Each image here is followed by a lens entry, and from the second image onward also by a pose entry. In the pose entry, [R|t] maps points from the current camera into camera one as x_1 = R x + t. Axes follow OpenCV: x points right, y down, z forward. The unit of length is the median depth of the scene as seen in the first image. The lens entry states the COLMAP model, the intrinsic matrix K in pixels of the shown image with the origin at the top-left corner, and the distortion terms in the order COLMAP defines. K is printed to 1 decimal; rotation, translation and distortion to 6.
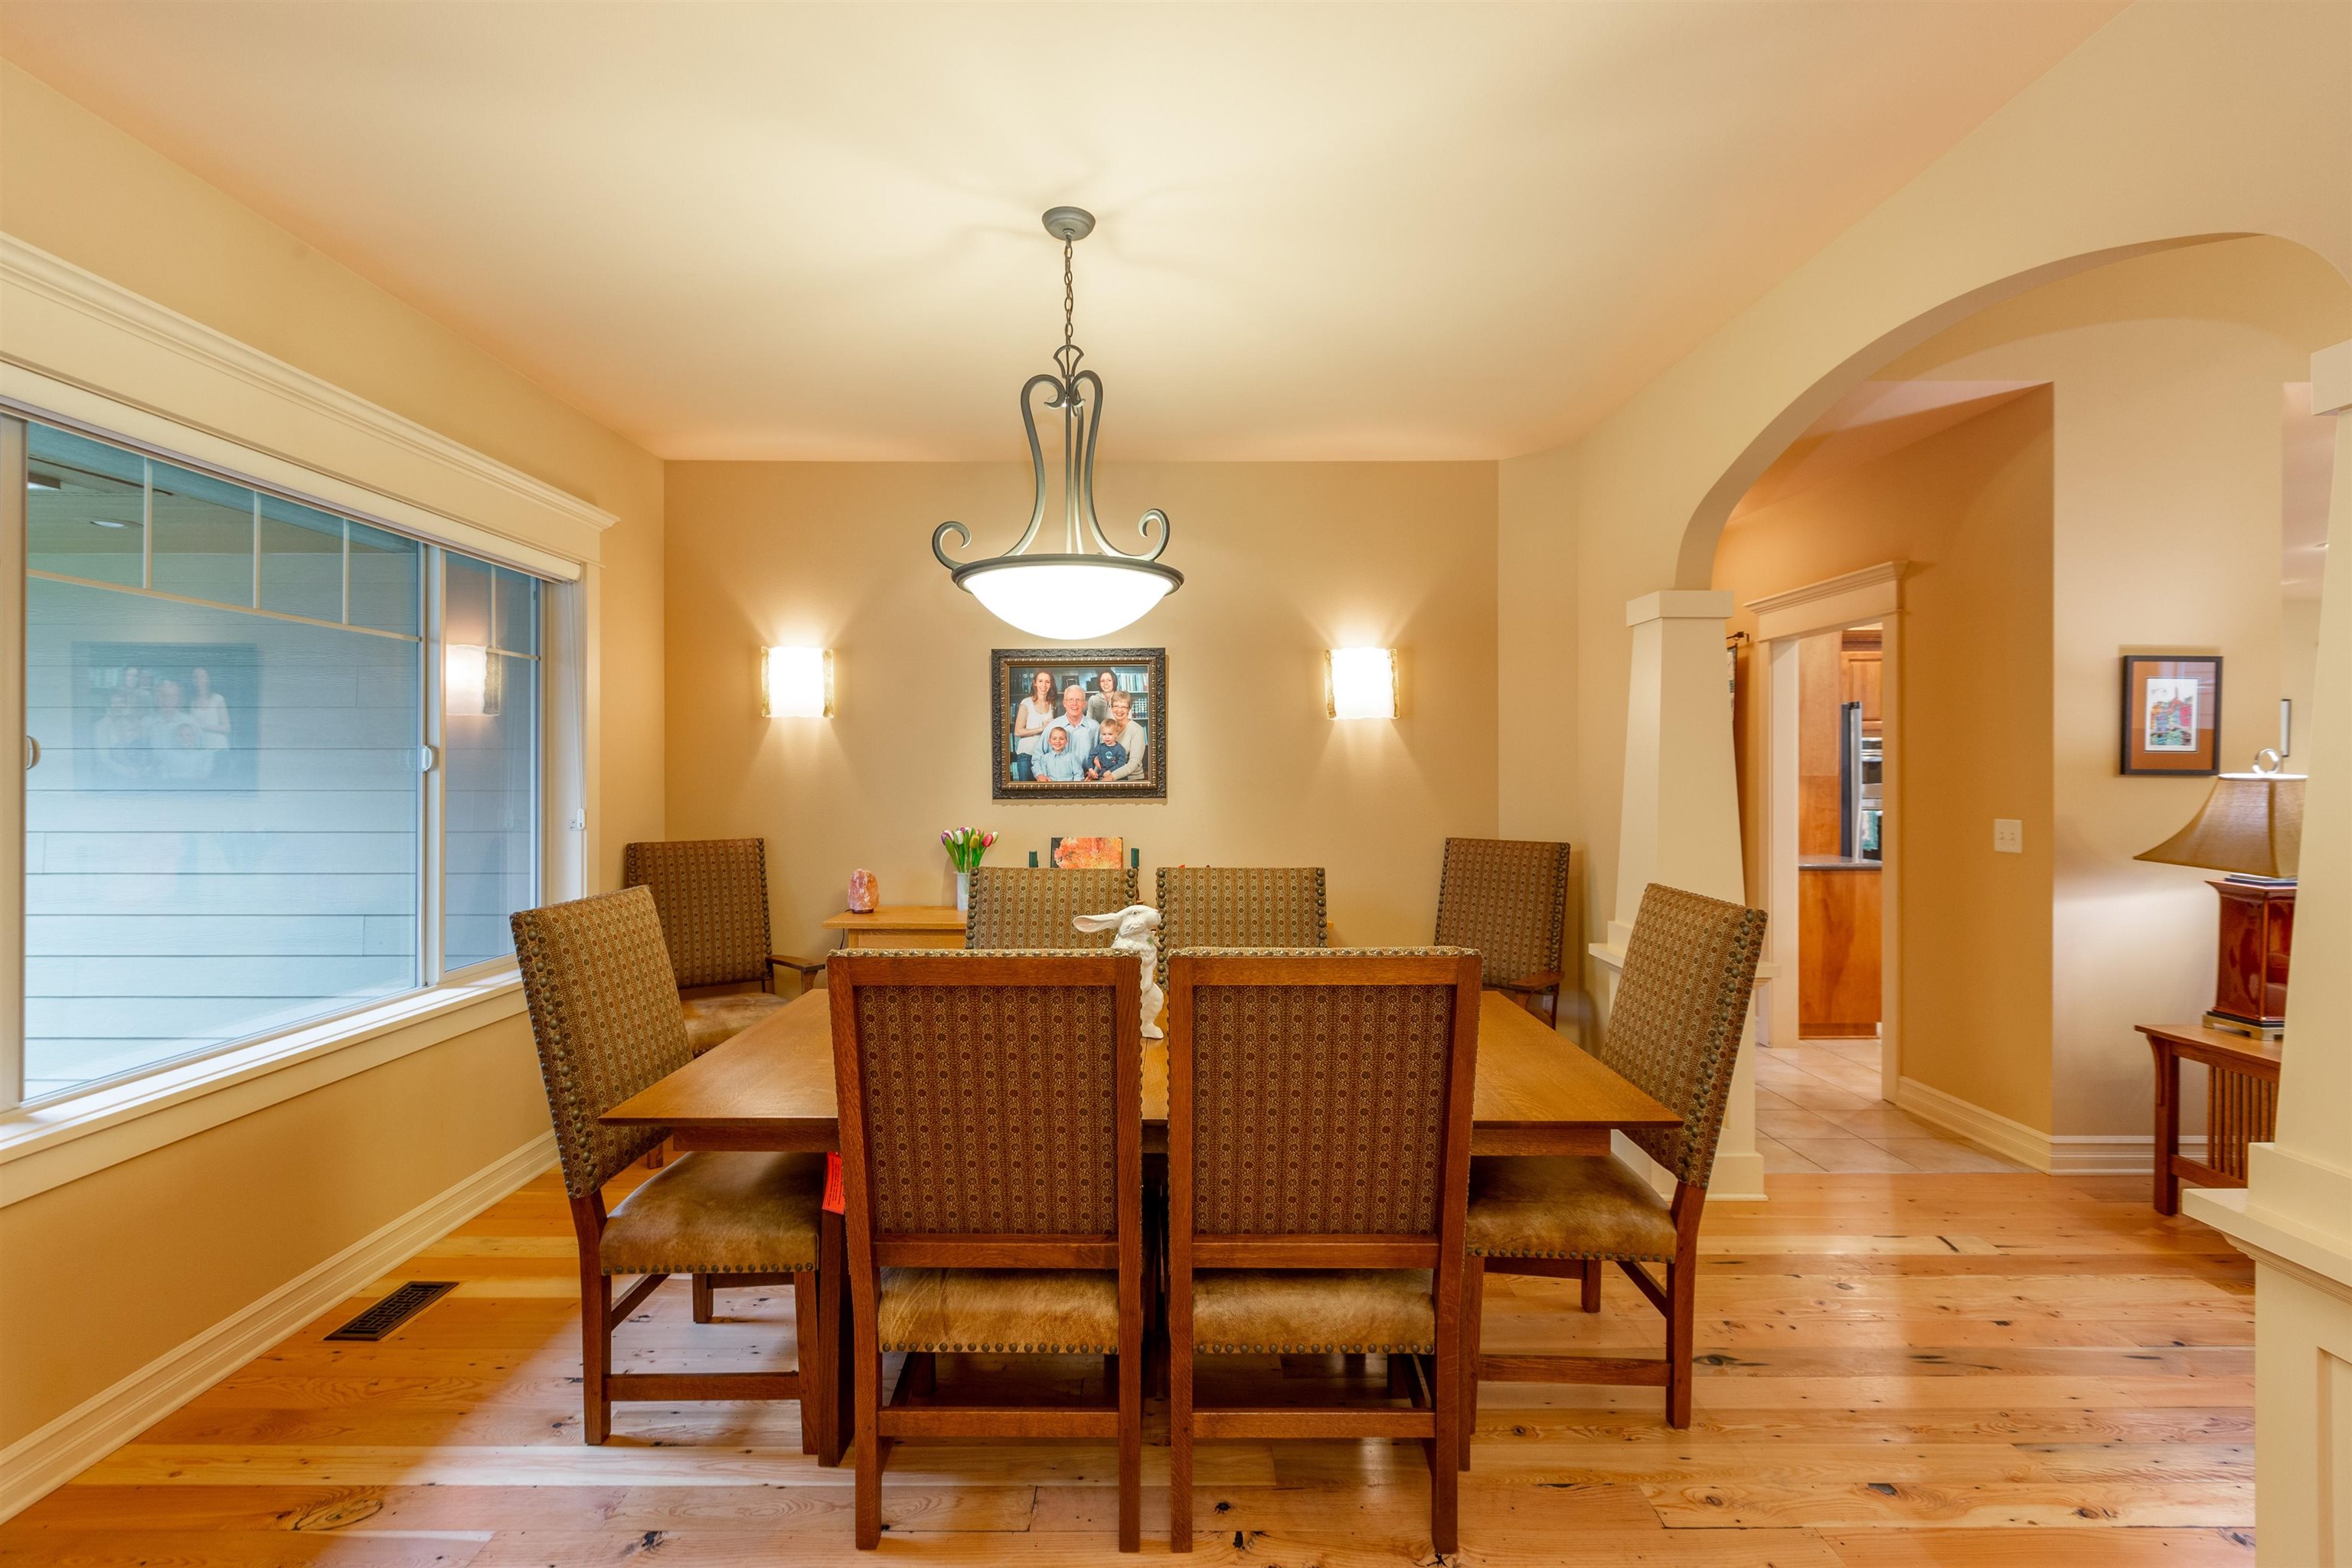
lens RADIAL K [[1062.1, 0, 1170.4], [0, 1062.1, 763.9], [0, 0, 1]] dist [-0.000626, -0.000171]
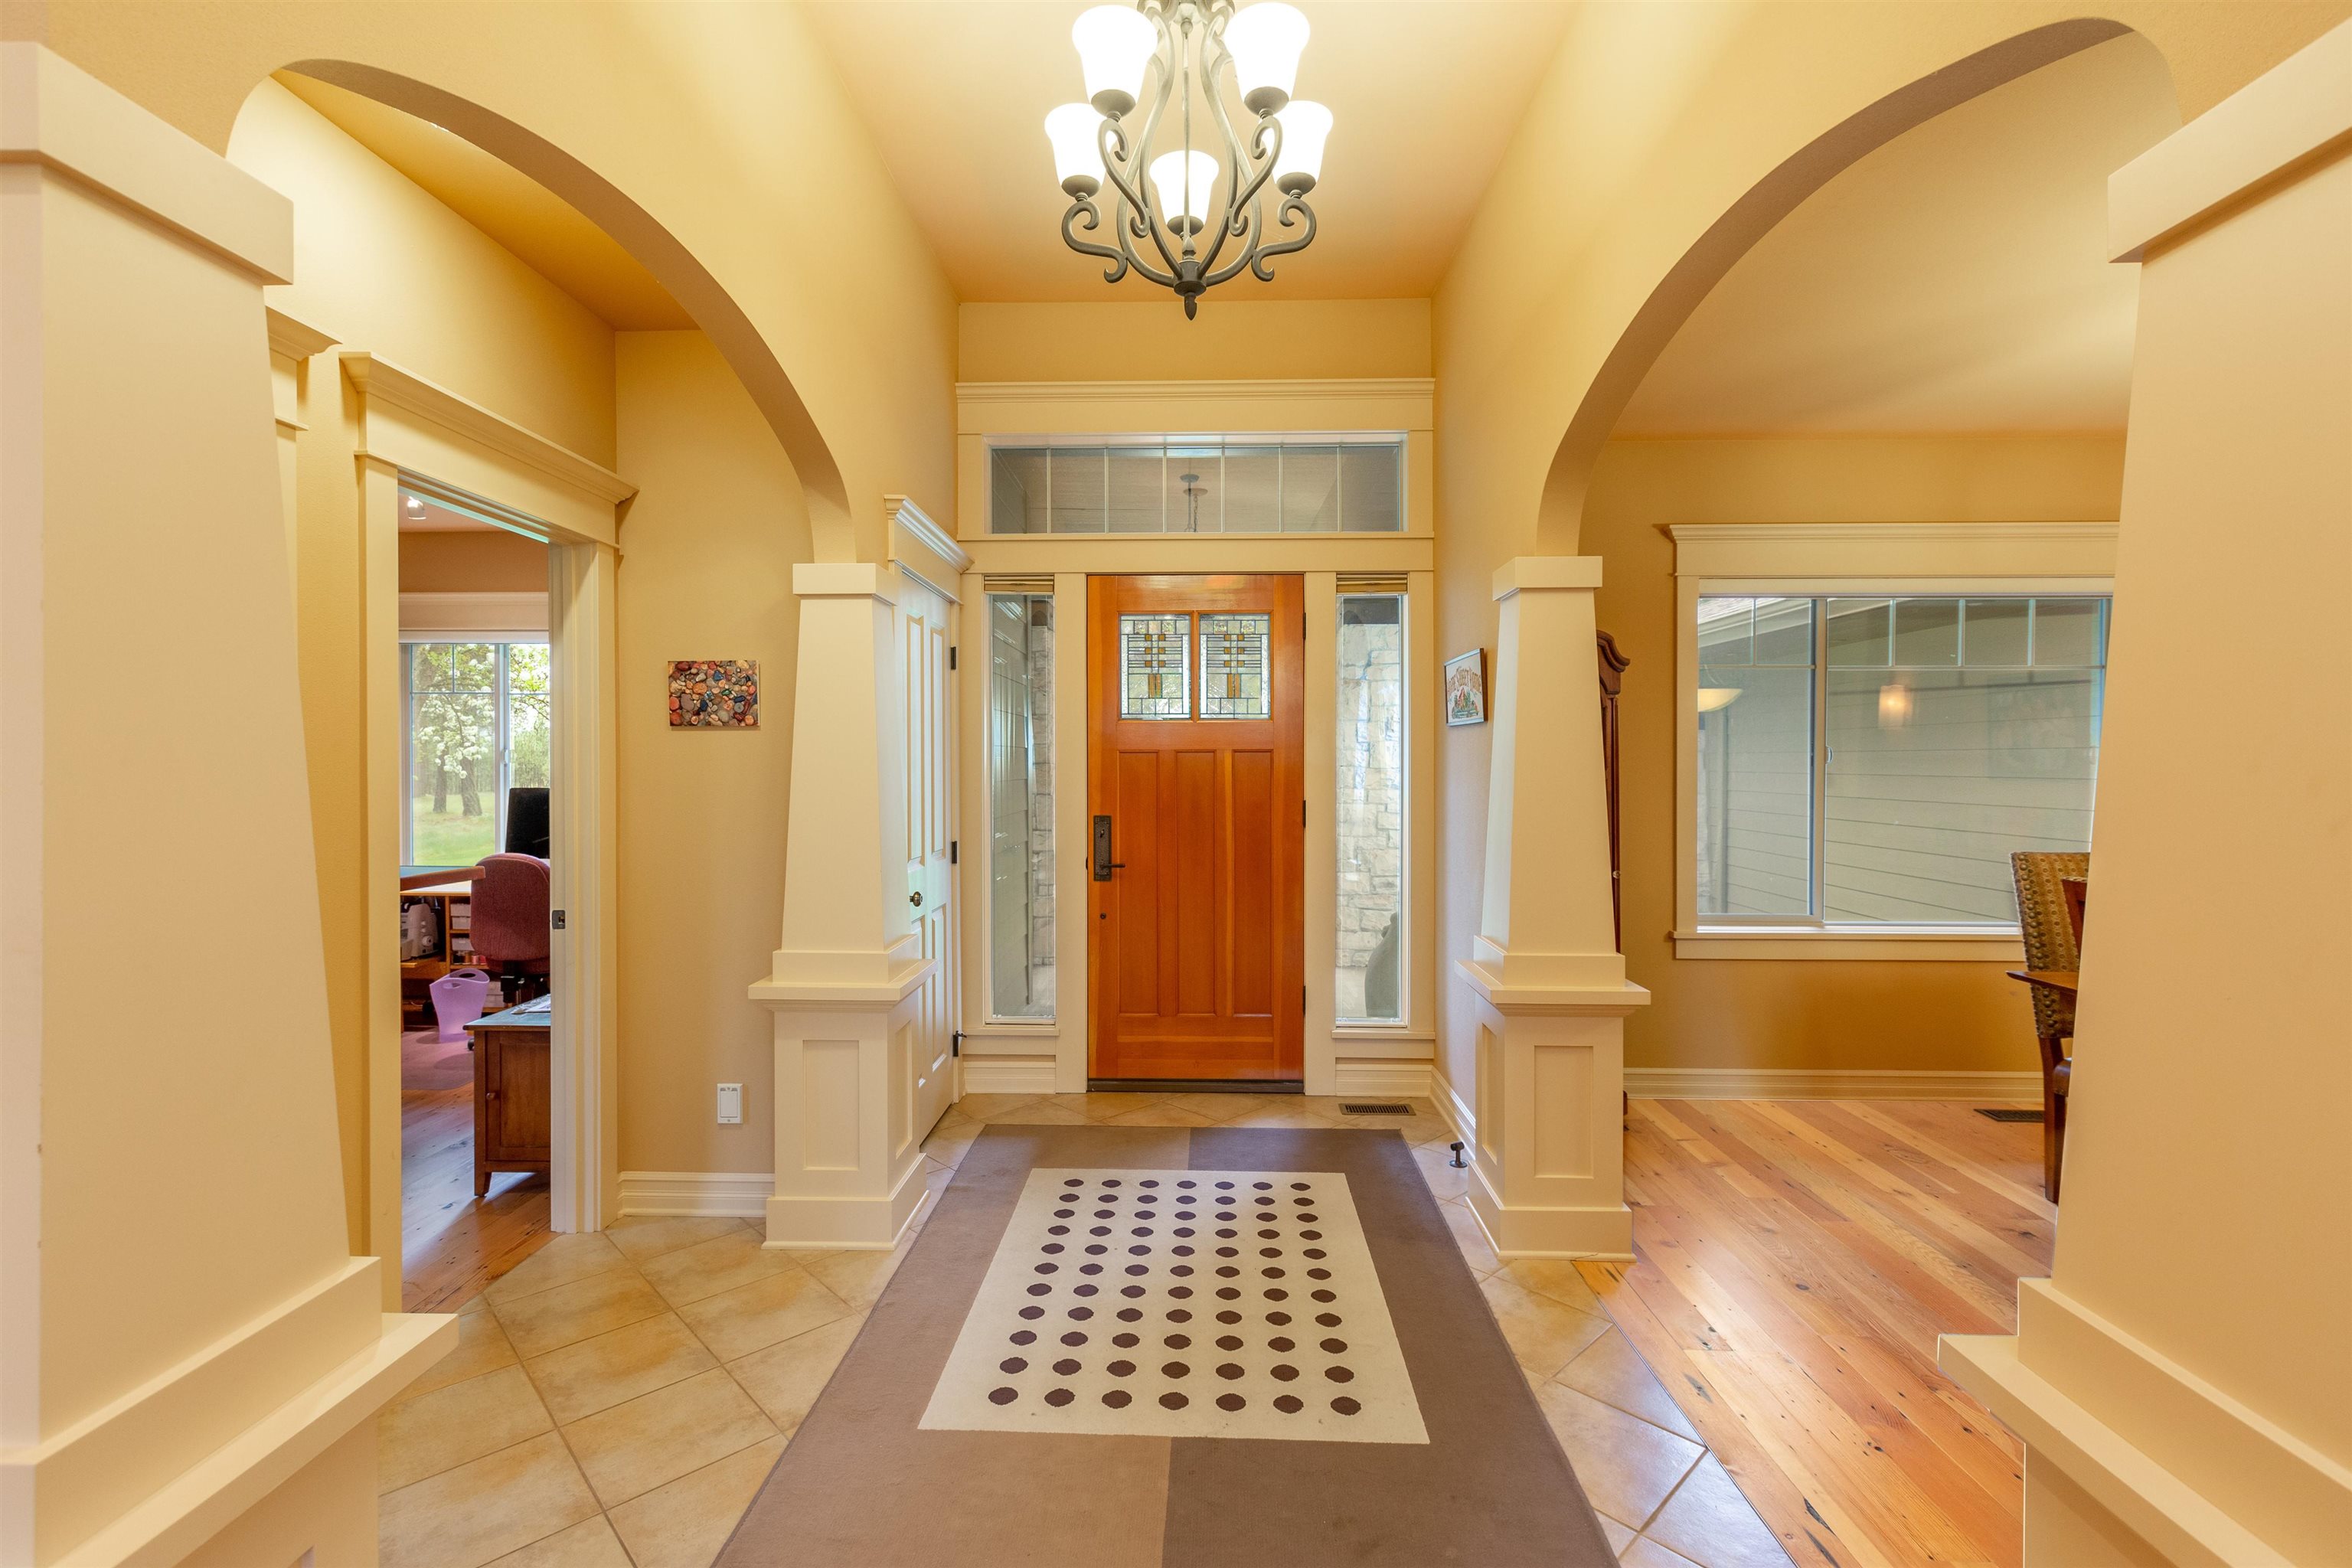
lens RADIAL K [[1062.1, 0, 1170.4], [0, 1062.1, 763.9], [0, 0, 1]] dist [-0.000626, -0.000171]
pose [[-0.029798, 0.004186, -0.999547, 1.014806], [0.004486, 0.999982, 0.004054, -0.005158], [0.999546, -0.004363, -0.029816, -0.226040]]
